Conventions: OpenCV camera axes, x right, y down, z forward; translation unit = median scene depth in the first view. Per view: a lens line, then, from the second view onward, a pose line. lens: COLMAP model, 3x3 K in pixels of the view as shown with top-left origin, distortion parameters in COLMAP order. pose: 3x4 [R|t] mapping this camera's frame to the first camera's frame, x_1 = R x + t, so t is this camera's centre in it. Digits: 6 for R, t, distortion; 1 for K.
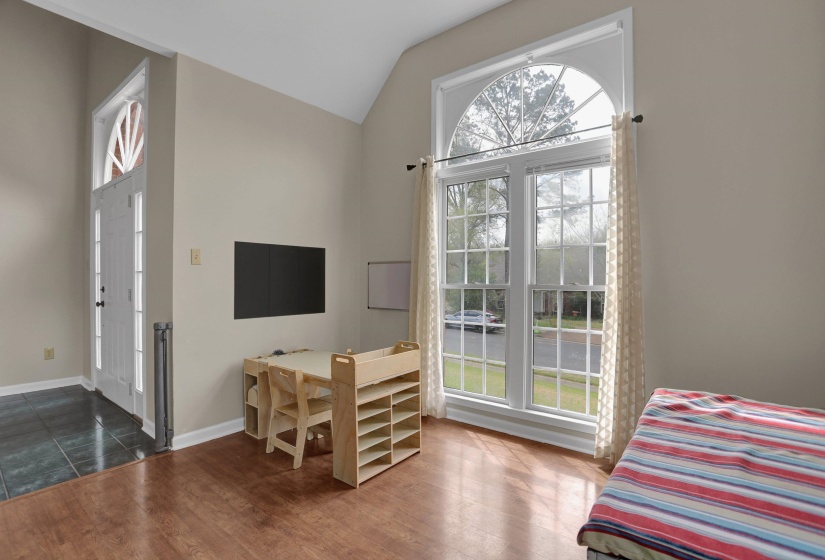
lens RADIAL K [[400.3, 0, 412.5], [0, 400.3, 280.0], [0, 0, 1]] dist [-0.065049, 0.027041]
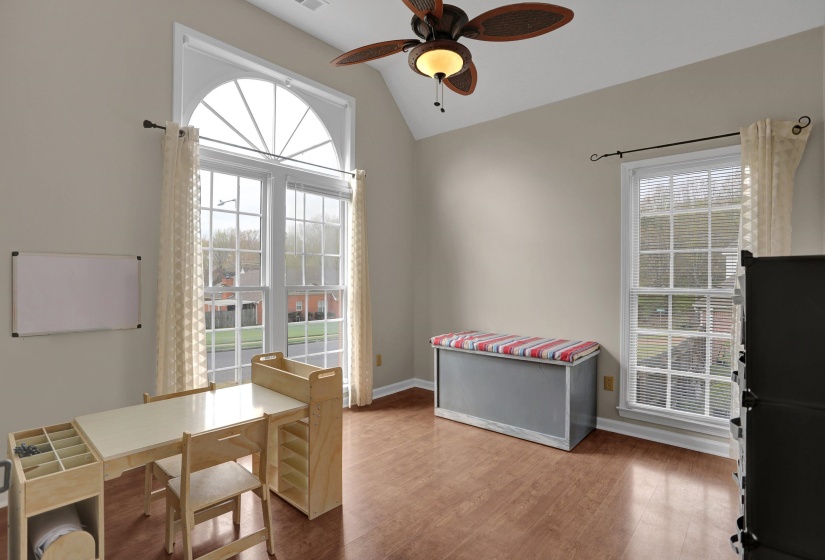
lens RADIAL K [[400.3, 0, 412.5], [0, 400.3, 280.0], [0, 0, 1]] dist [-0.065049, 0.027041]
pose [[0.048797, -0.011349, 0.998744, -0.777290], [-0.000850, 0.999935, 0.011404, -0.015232], [-0.998808, -0.001406, 0.048784, 0.569010]]
